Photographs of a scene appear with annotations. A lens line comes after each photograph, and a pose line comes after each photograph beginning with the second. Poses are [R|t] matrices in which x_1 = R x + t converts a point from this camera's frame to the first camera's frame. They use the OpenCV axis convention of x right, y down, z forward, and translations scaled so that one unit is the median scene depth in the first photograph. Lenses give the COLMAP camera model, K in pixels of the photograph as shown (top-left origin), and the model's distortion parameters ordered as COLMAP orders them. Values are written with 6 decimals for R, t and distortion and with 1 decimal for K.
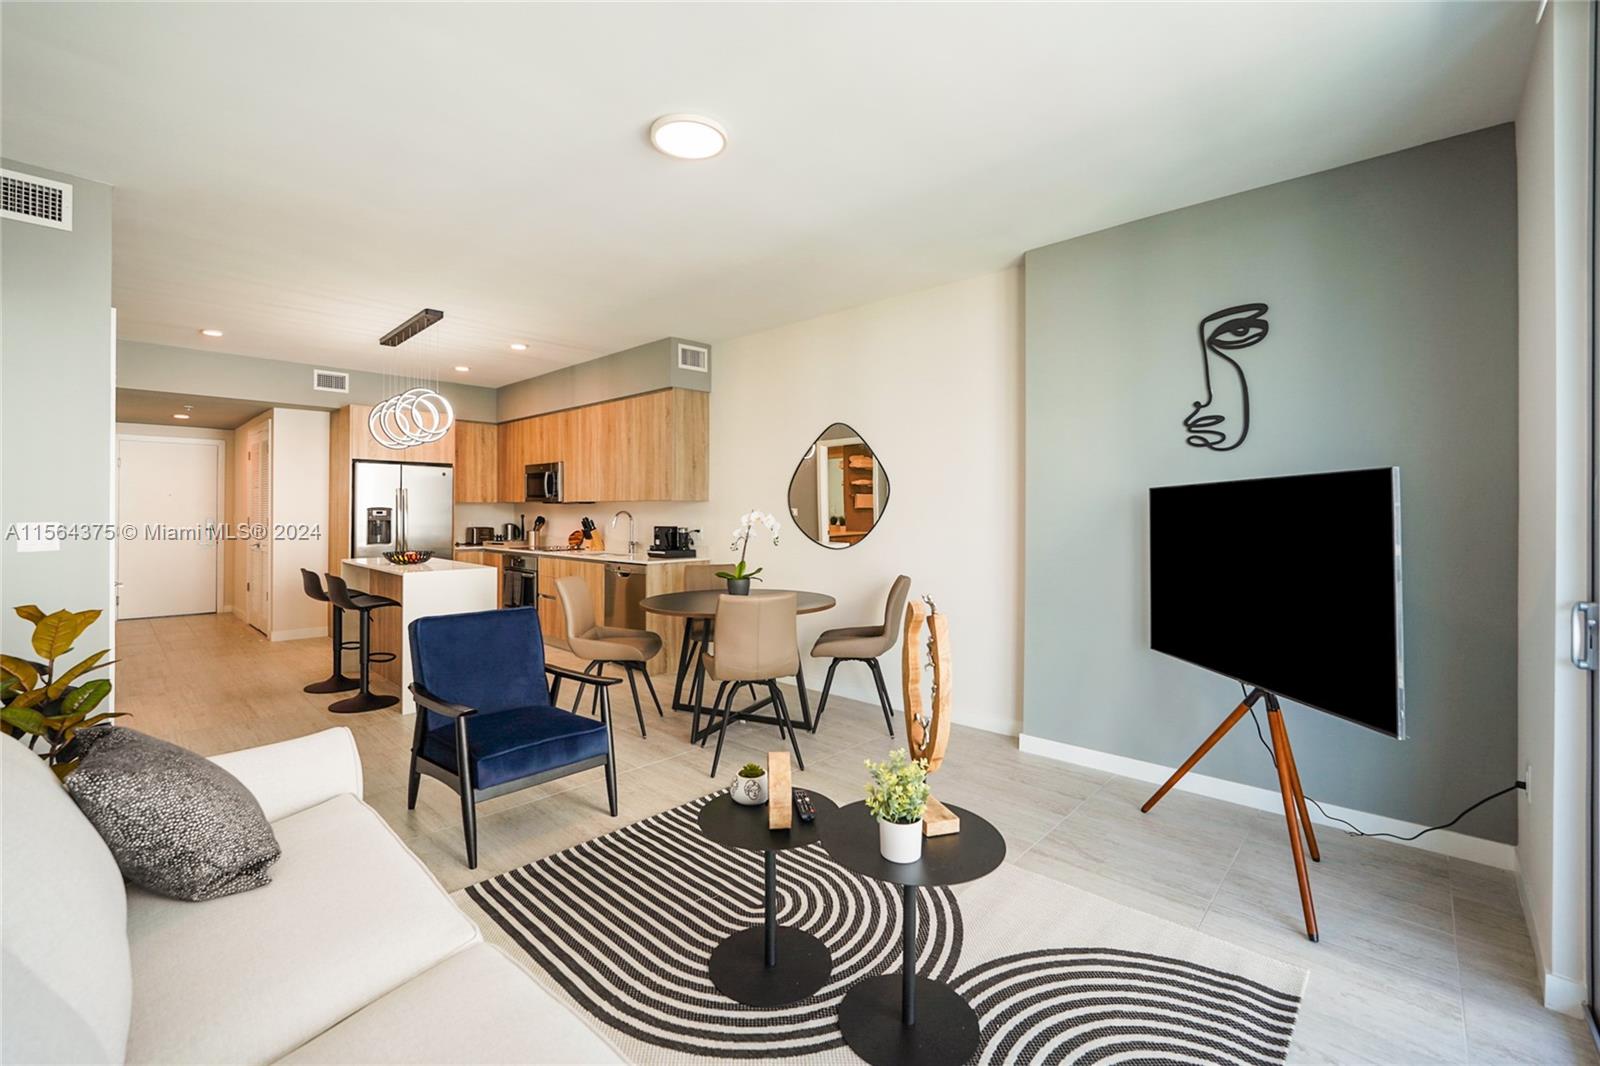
lens RADIAL K [[682.9, 0, 799.5], [0, 682.9, 506.0], [0, 0, 1]] dist [-0.001189, -0.000018]
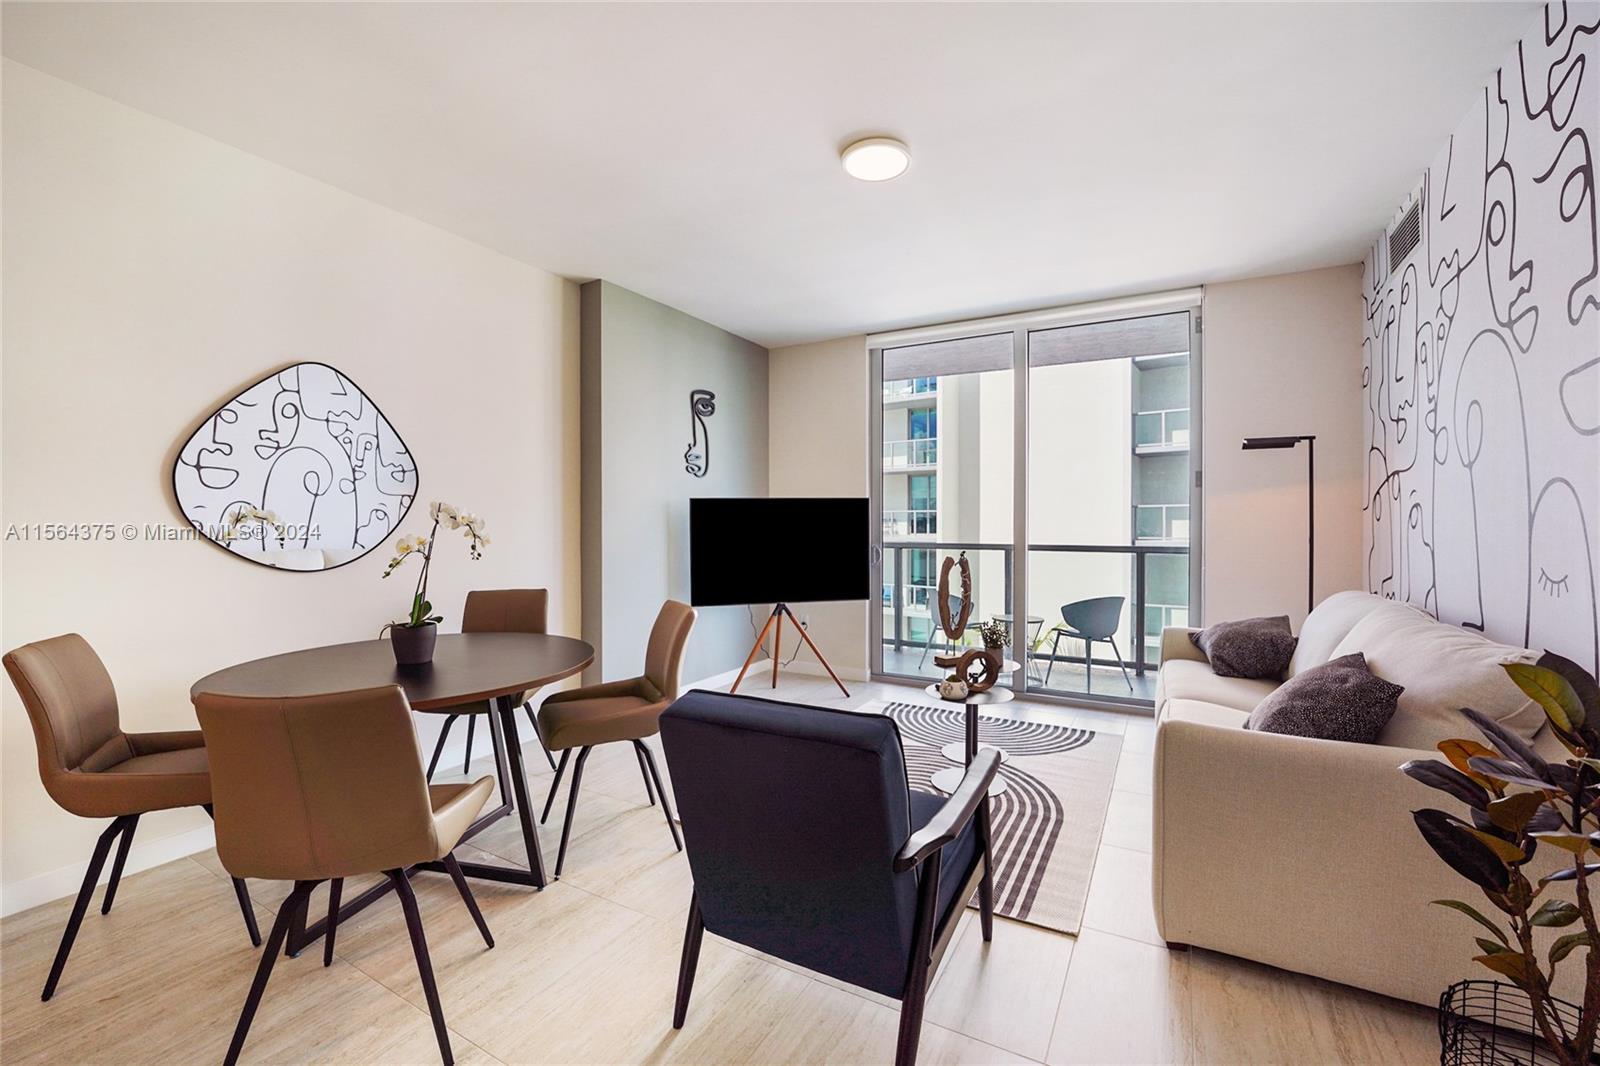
lens RADIAL K [[665.4, 0, 796.9], [0, 665.4, 538.1], [0, 0, 1]] dist [-0.017503, 0.000098]
pose [[-0.230144, -0.017793, 0.972994, -0.946834], [-0.003876, 0.999842, 0.017367, 0.034769], [-0.973149, 0.000226, -0.230177, 1.108960]]
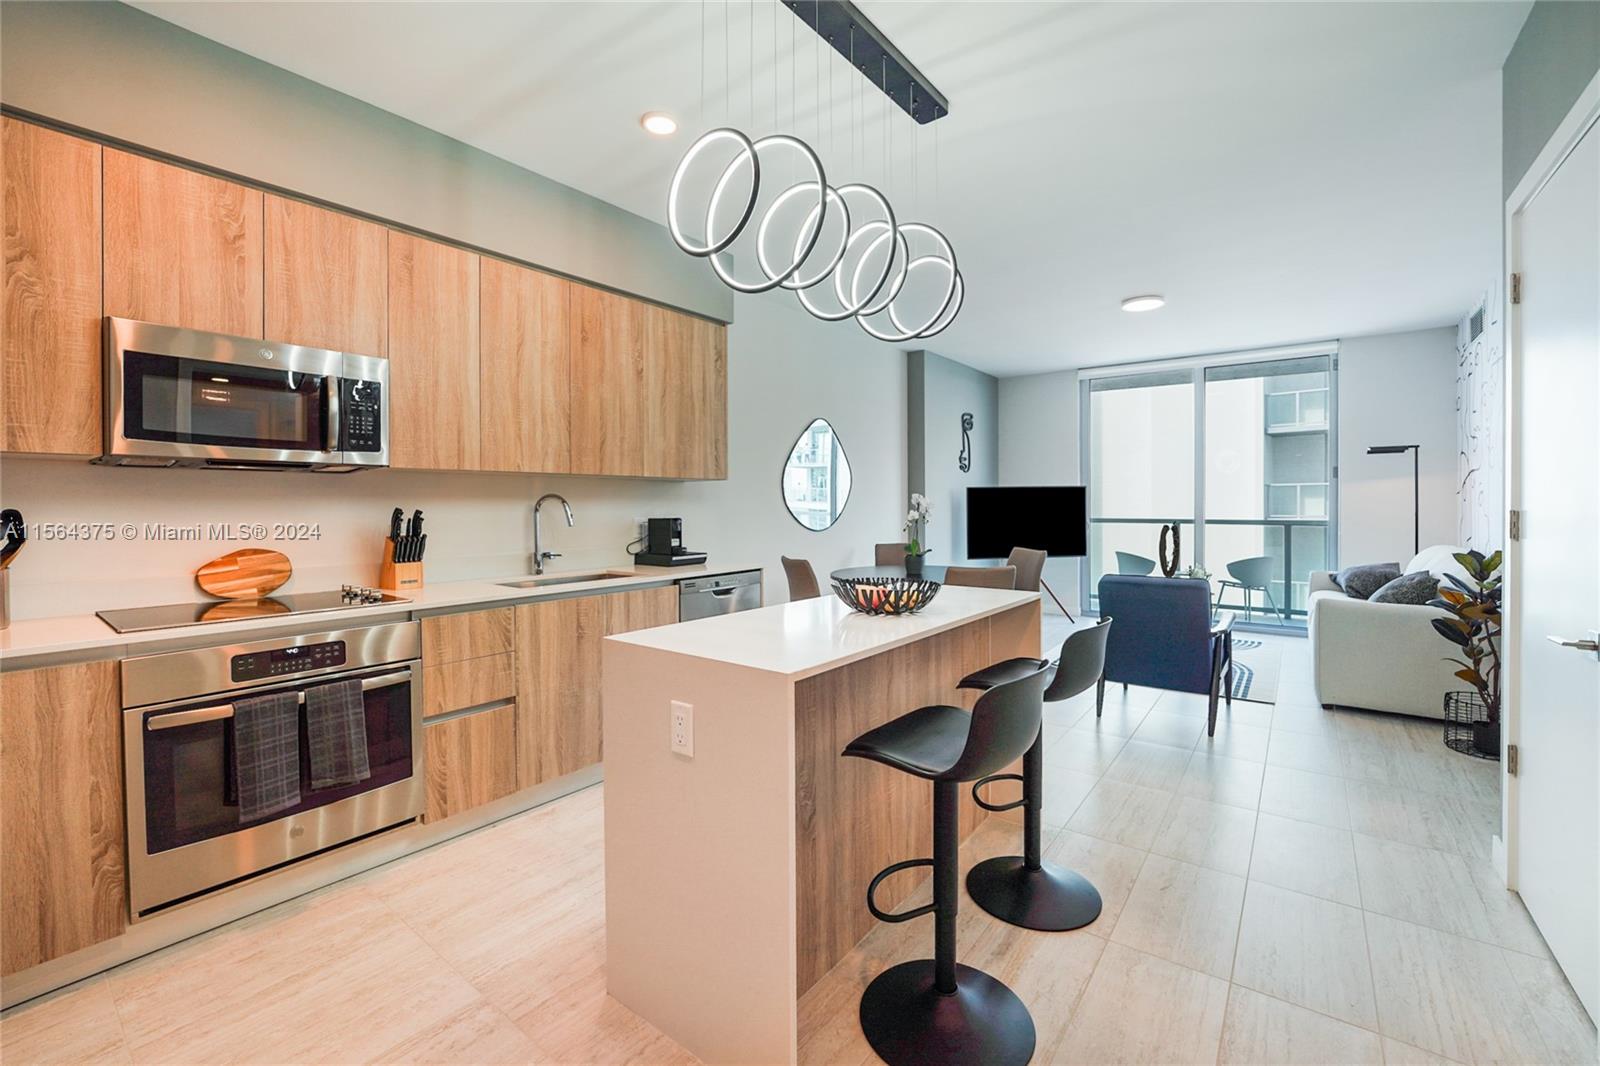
lens RADIAL K [[682.8, 0, 805.6], [0, 682.8, 514.0], [0, 0, 1]] dist [-0.002159, -0.000549]
pose [[-0.117852, -0.012693, 0.992950, -1.631294], [0.000172, 0.999918, 0.012802, 0.031987], [-0.993031, 0.001679, -0.117840, 1.786331]]
